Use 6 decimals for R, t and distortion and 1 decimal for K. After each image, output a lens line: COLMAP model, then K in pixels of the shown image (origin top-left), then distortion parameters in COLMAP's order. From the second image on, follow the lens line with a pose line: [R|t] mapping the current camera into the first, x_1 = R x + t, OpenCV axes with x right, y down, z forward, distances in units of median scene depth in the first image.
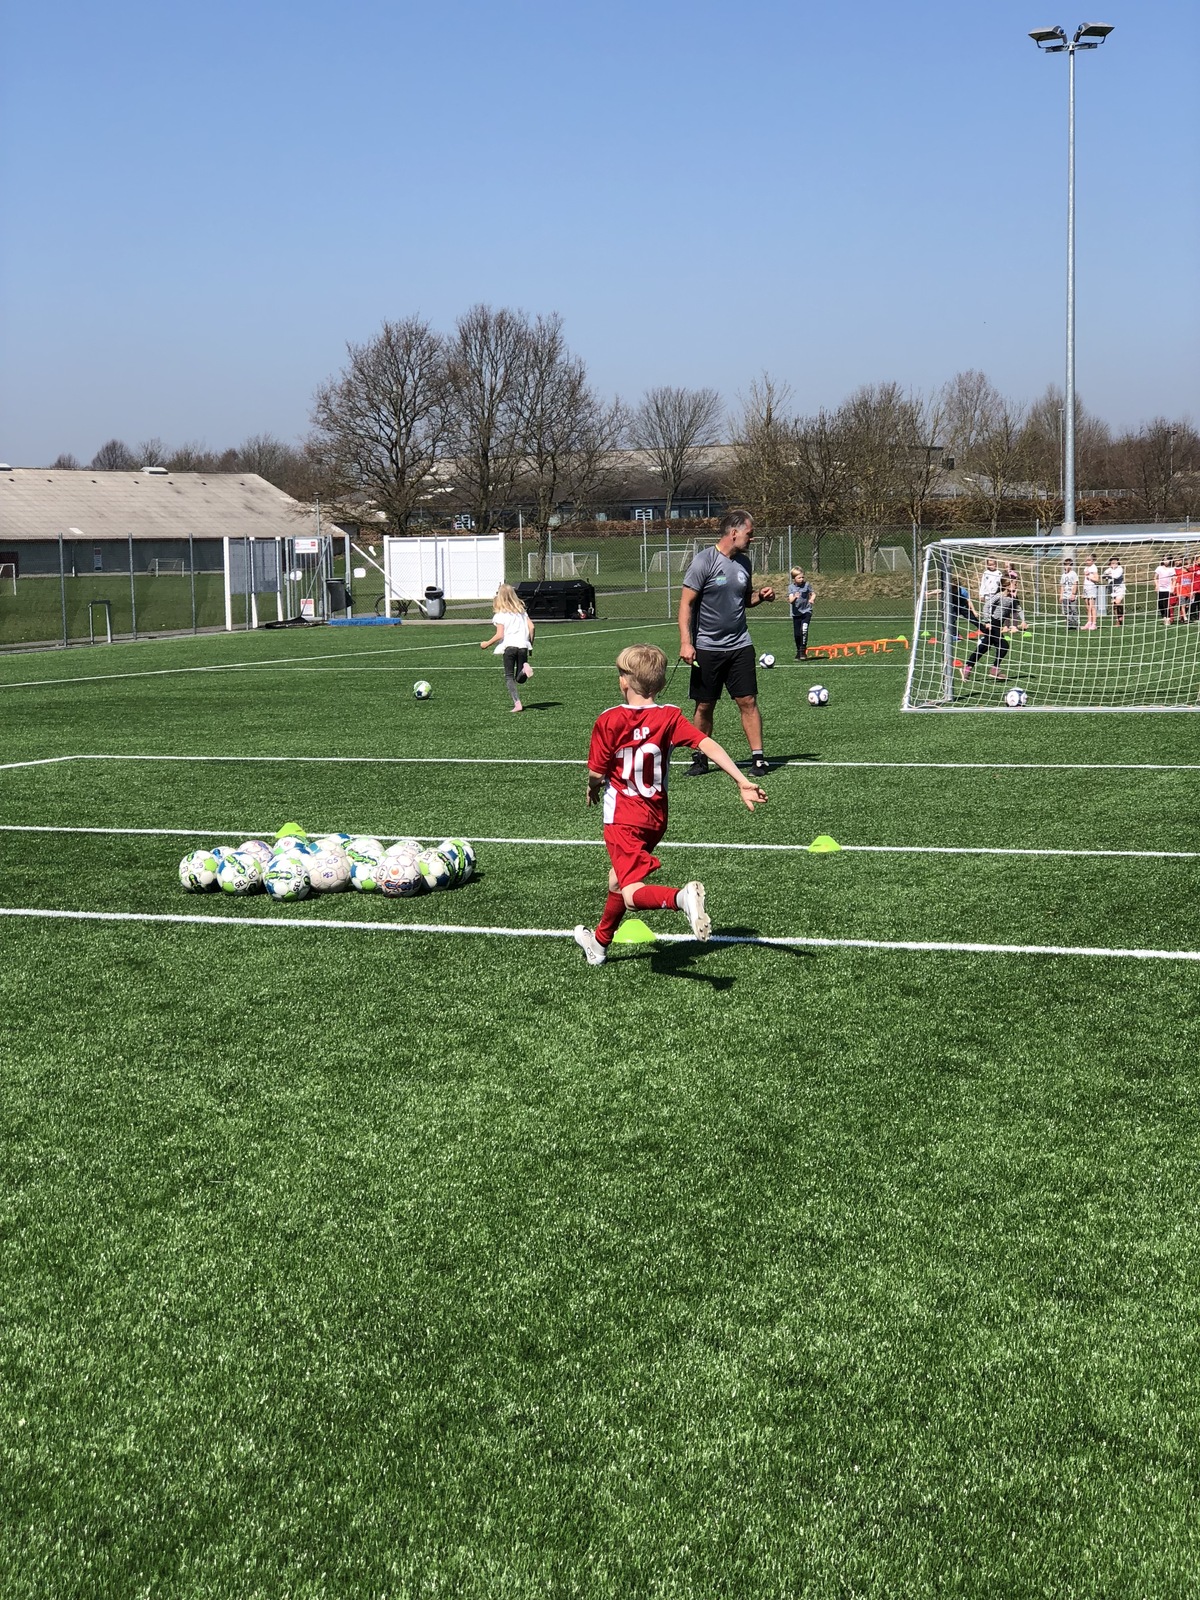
lens RADIAL K [[2468.2, 0, 601.3], [0, 2468.2, 916.4], [0, 0, 1]] dist [-0.011365, 1.109021]
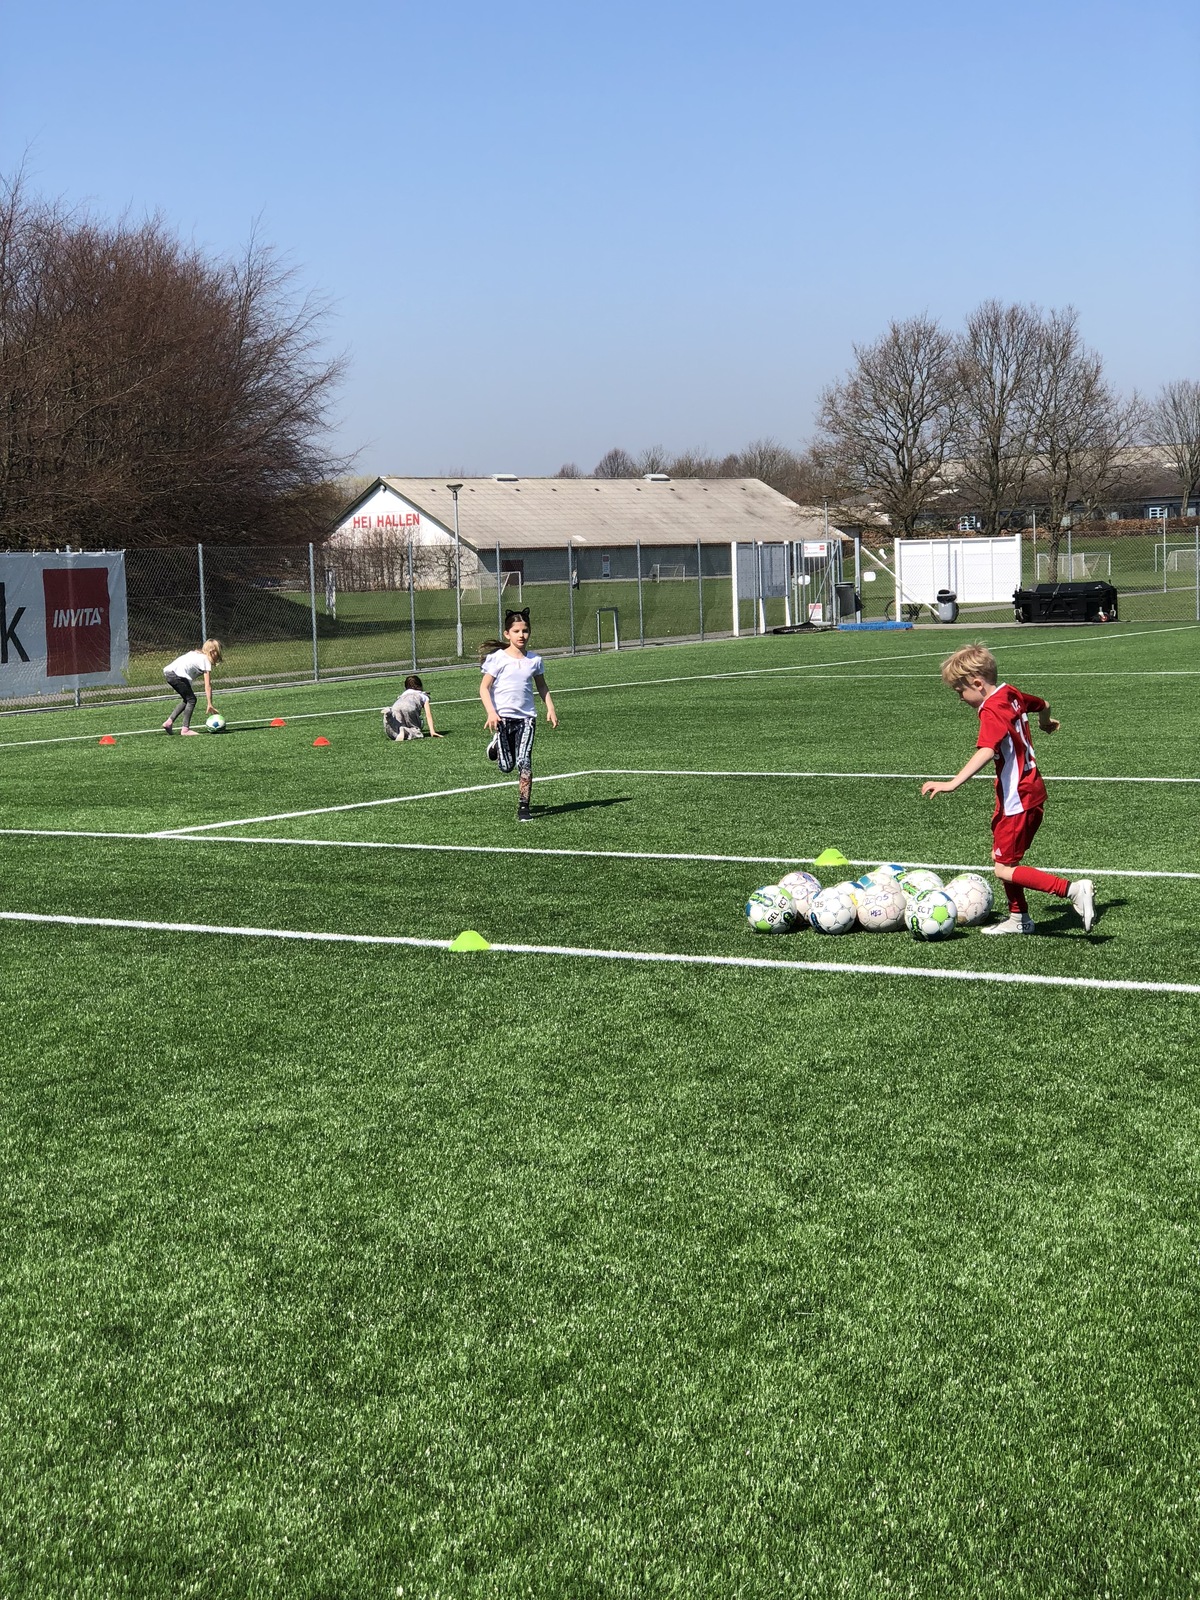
lens RADIAL K [[2526.5, 0, 594.4], [0, 2526.5, 823.7], [0, 0, 1]] dist [-0.039046, 1.017858]
pose [[0.980091, 0.009659, -0.198314, -0.034622], [-0.017715, 0.999086, -0.038890, -0.012192], [0.197757, 0.041628, 0.979367, 0.093566]]
